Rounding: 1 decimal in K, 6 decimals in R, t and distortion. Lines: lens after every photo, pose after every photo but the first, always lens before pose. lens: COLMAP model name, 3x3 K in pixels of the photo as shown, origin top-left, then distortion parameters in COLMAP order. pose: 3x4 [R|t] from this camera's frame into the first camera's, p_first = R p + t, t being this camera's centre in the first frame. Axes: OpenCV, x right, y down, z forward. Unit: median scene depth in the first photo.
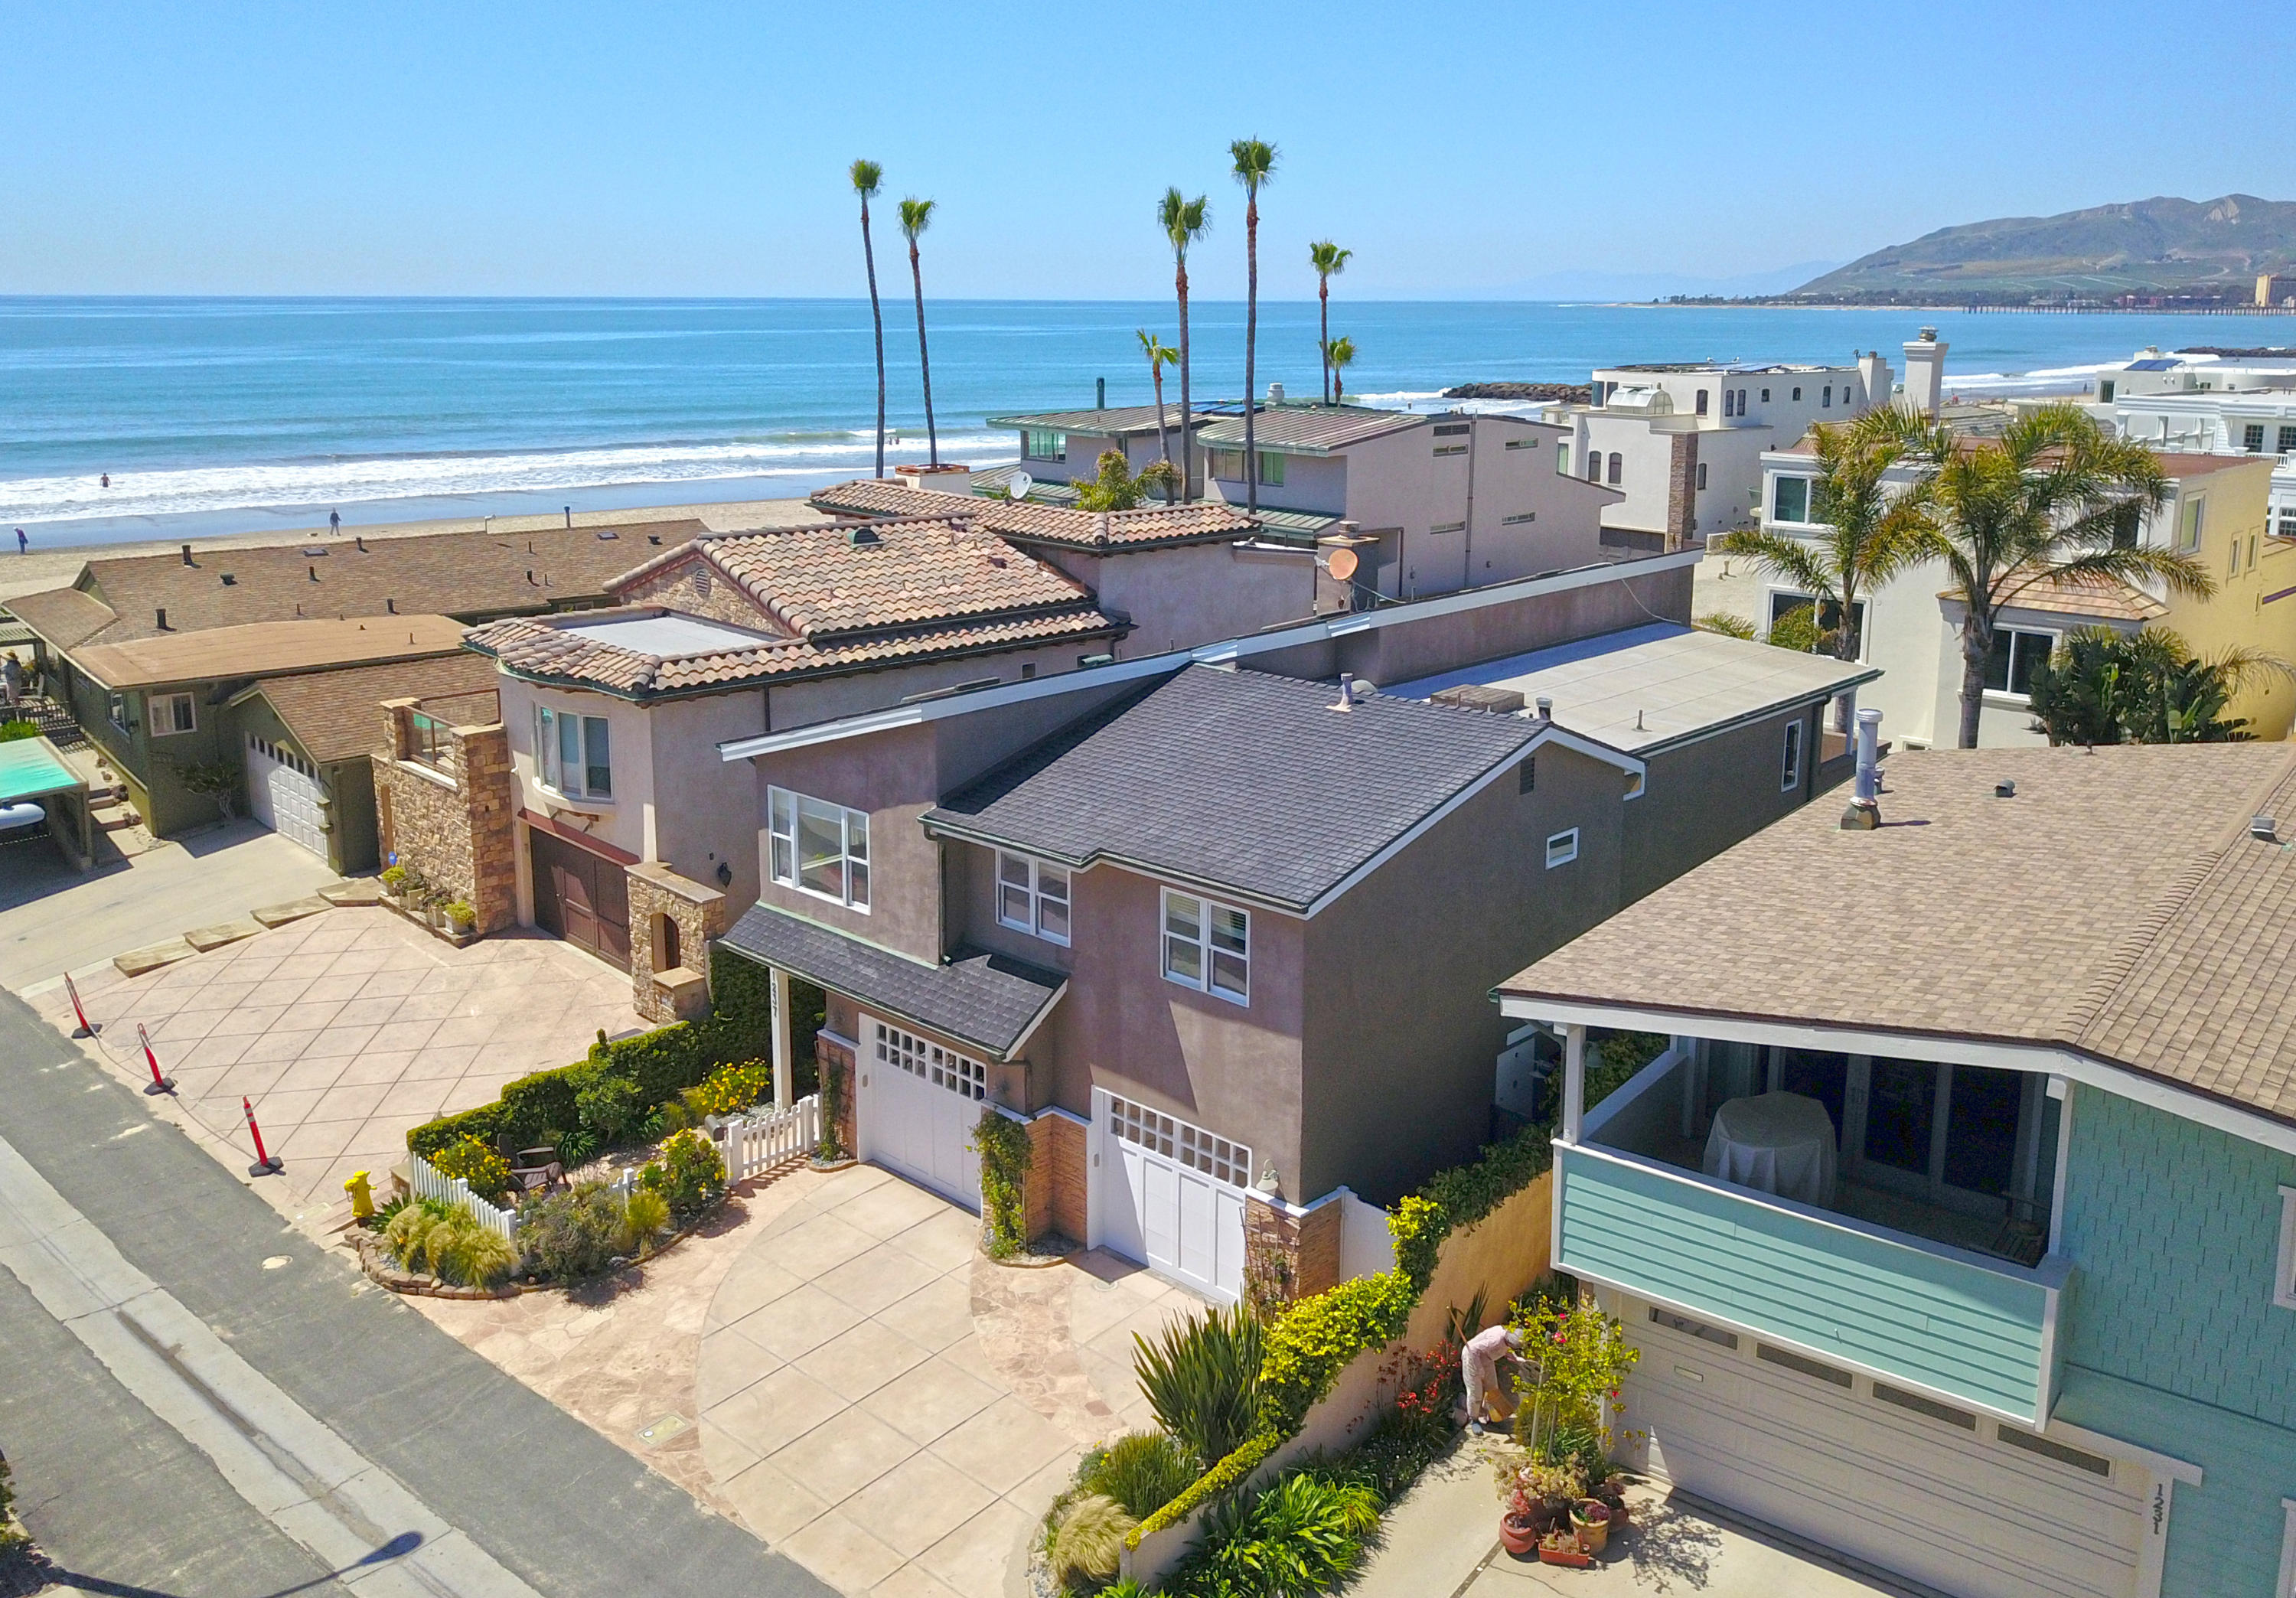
lens RADIAL K [[1892.9, 0, 1148.0], [0, 1892.9, 667.8], [0, 0, 1]] dist [0.003961, -0.002551]
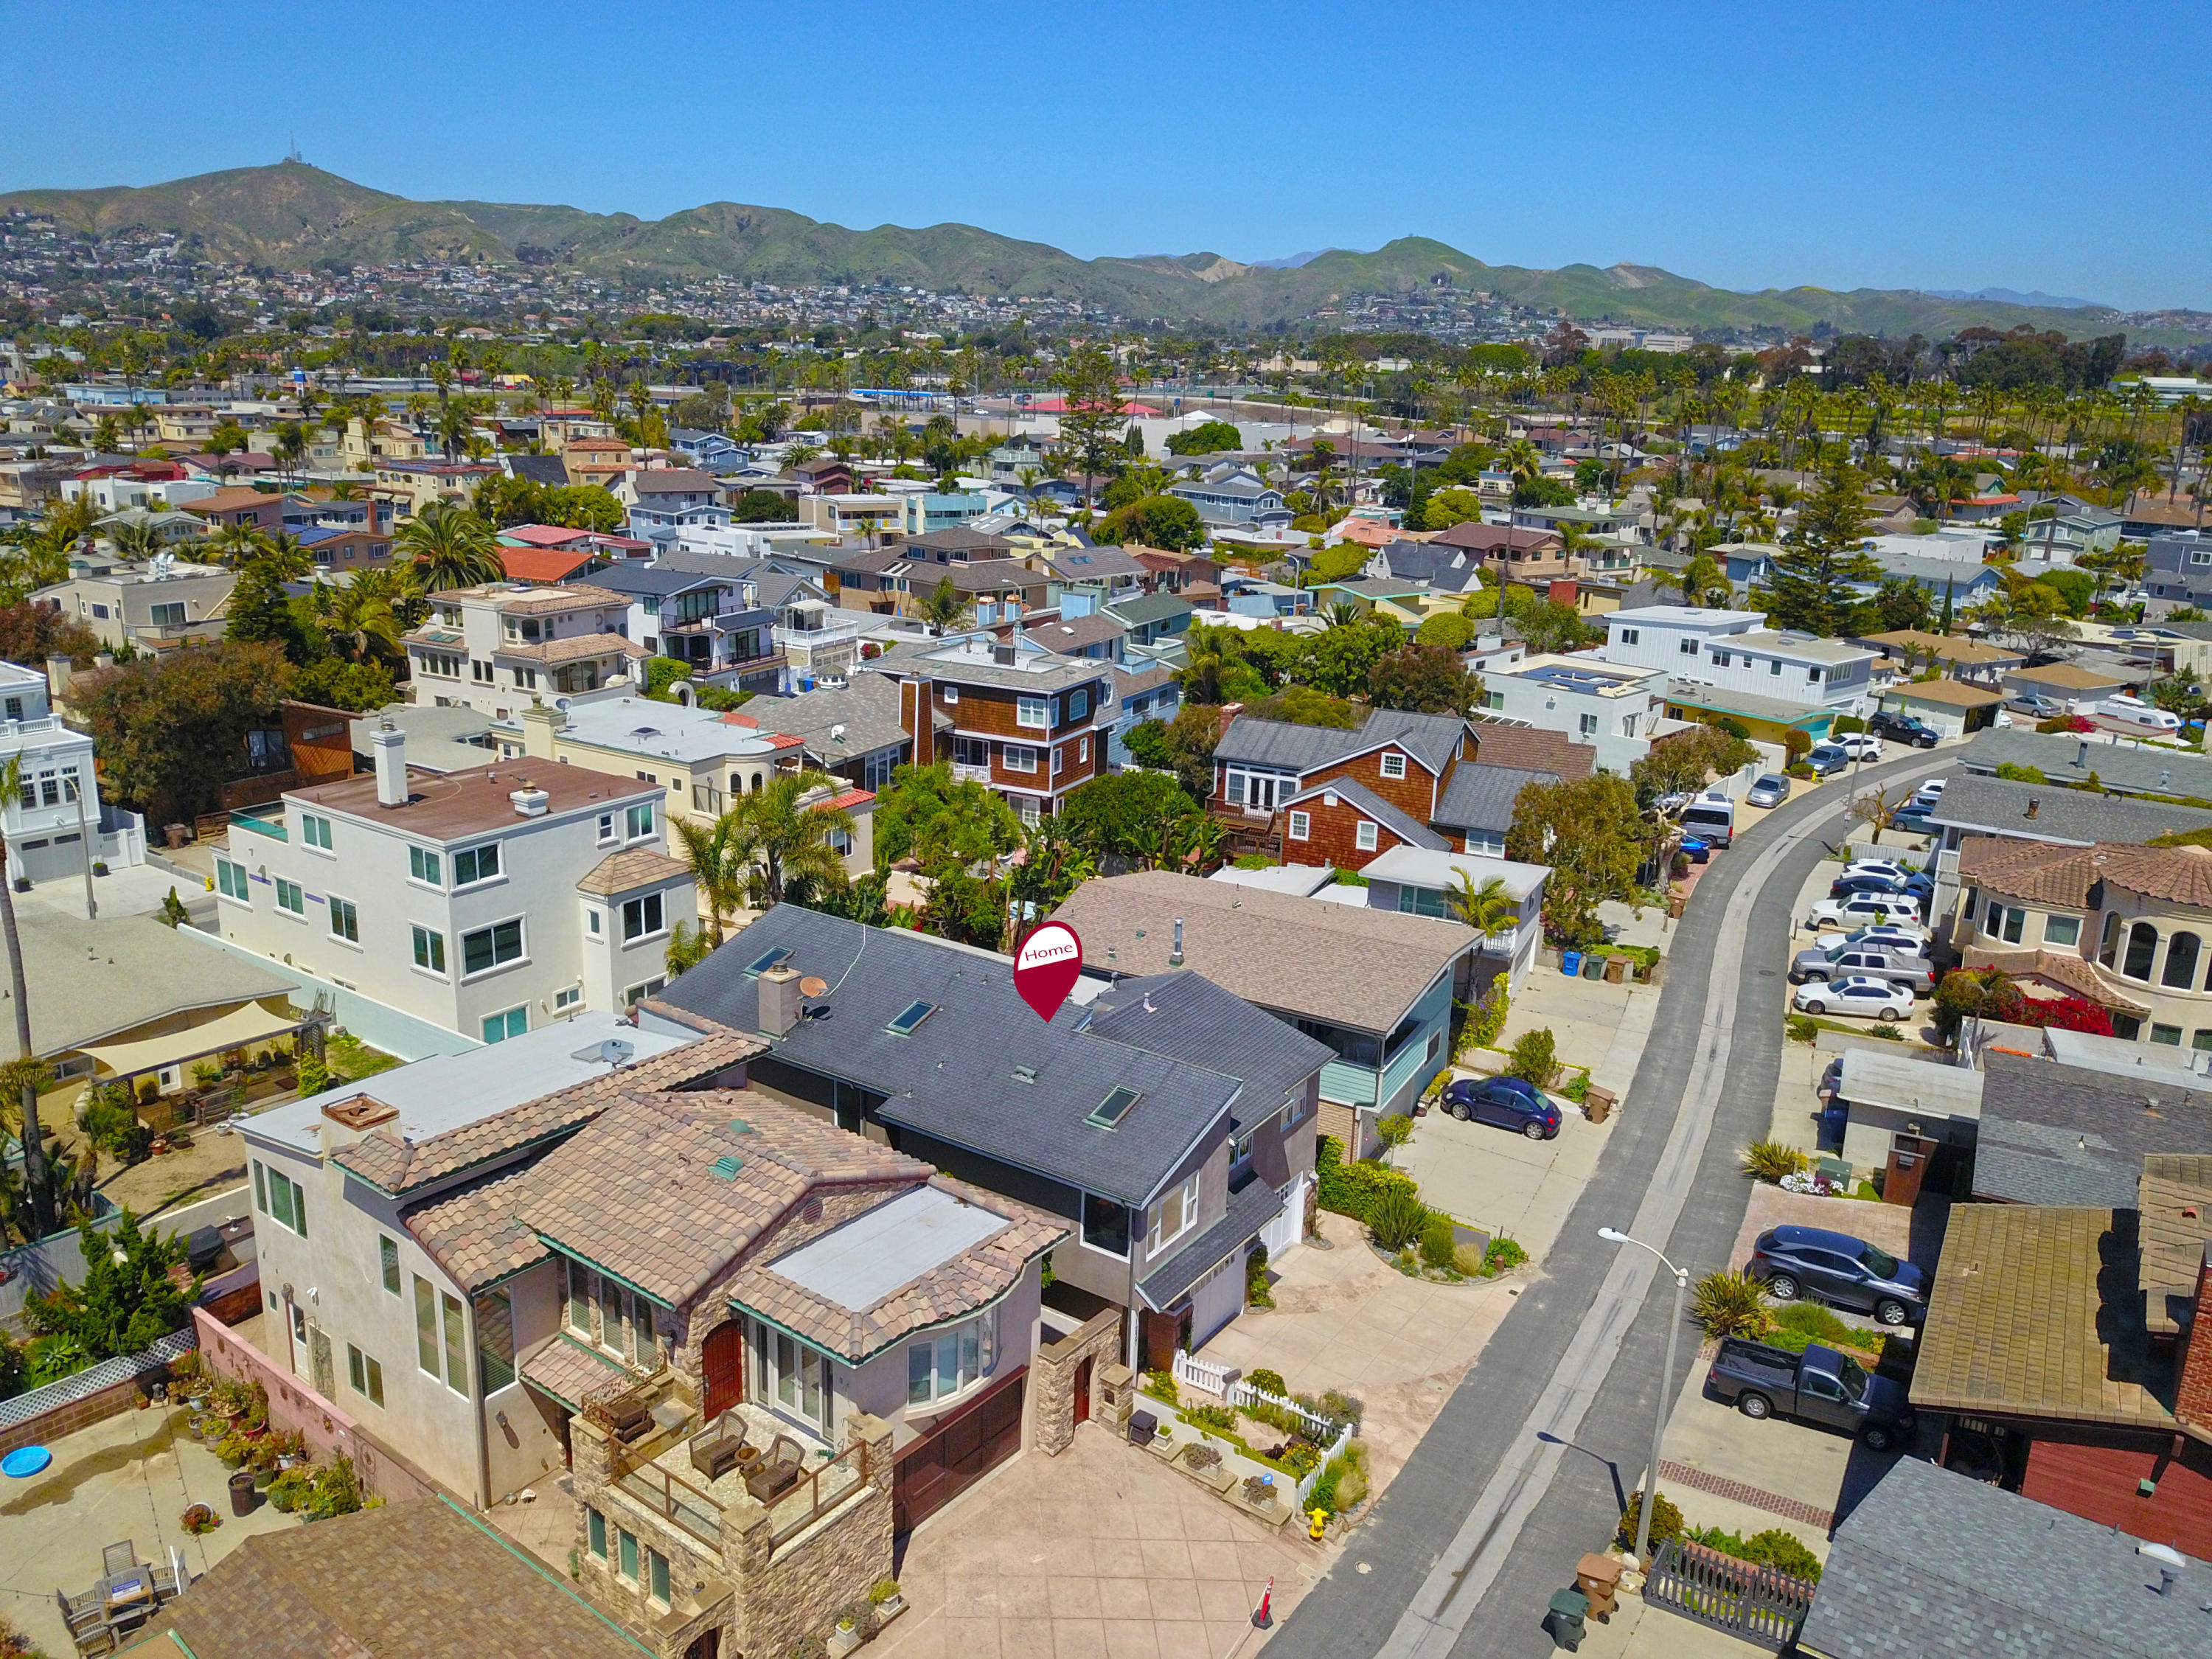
lens RADIAL K [[1691.0, 0, 1102.0], [0, 1691.0, 806.7], [0, 0, 1]] dist [0.011989, -0.013840]
pose [[-0.171993, -0.256527, 0.951111, -1.572039], [0.158288, 0.945756, 0.283707, -0.715100], [-0.972298, 0.199345, -0.122058, 1.227153]]
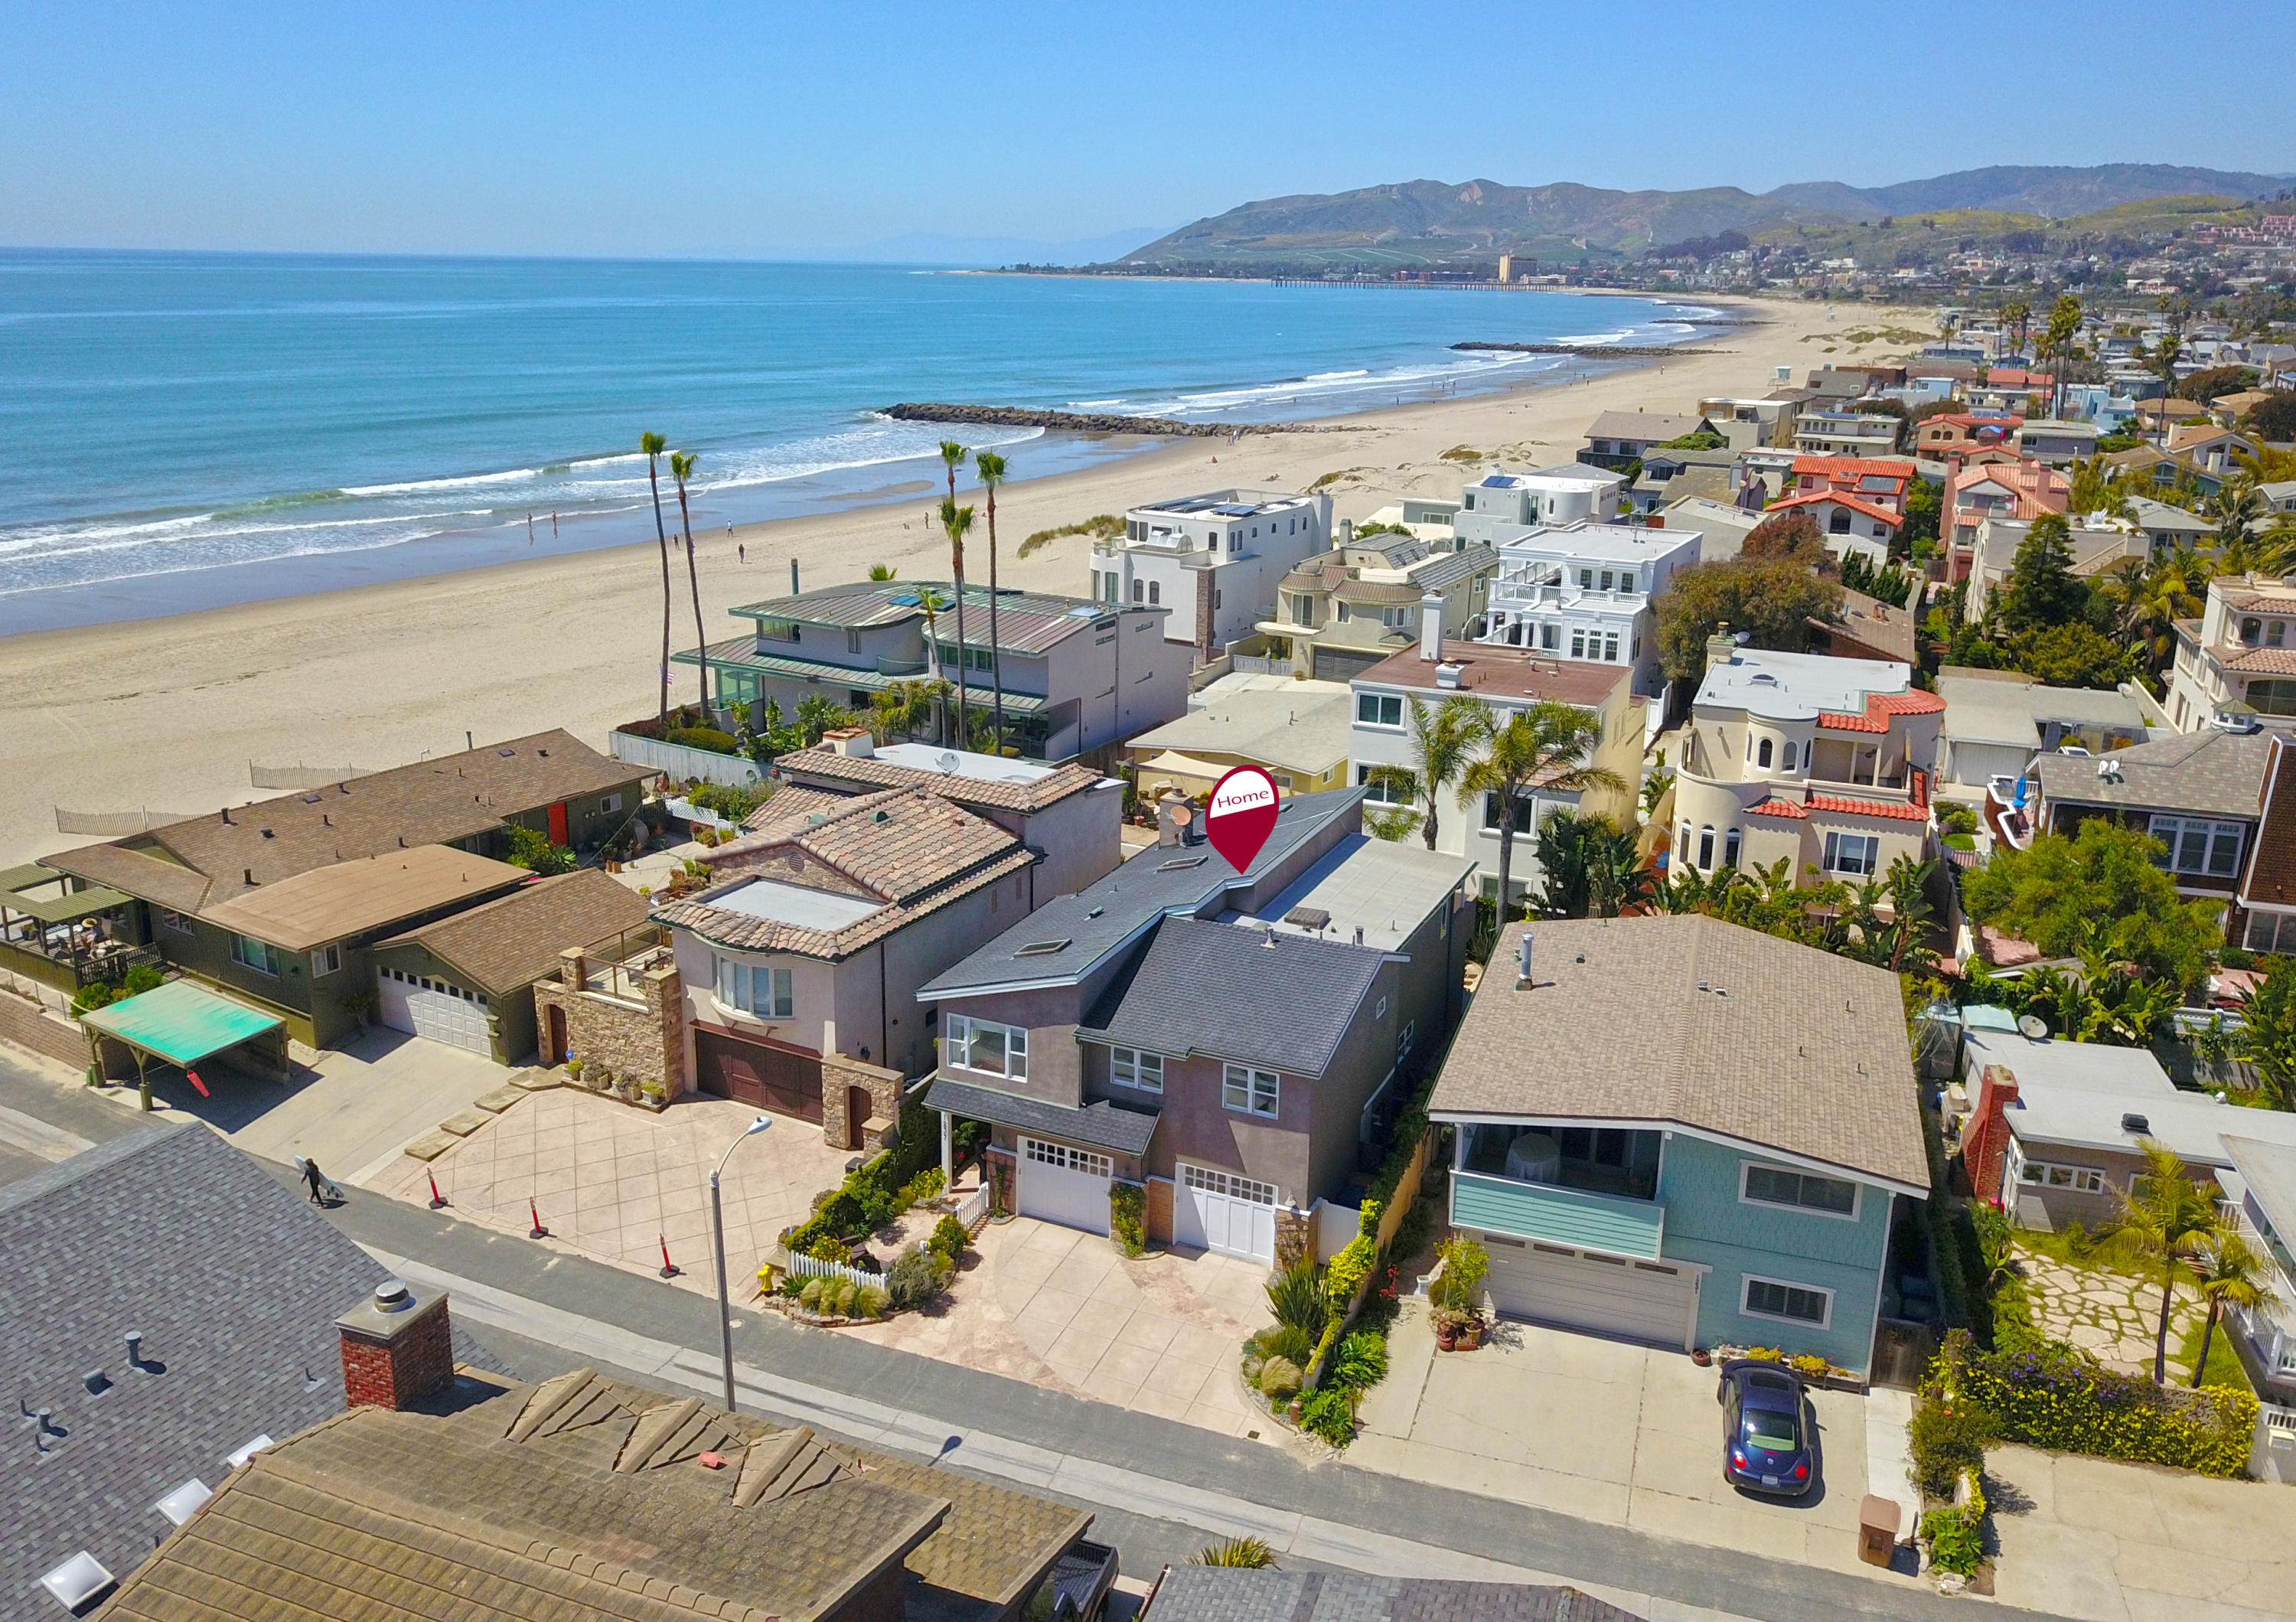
lens RADIAL K [[1784.1, 0, 1120.2], [0, 1784.1, 739.9], [0, 0, 1]] dist [0.019441, -0.017350]
pose [[0.949835, -0.070642, 0.304669, -0.573749], [0.050861, 0.996079, 0.072389, -0.324856], [-0.308588, -0.053262, 0.949704, -0.655743]]
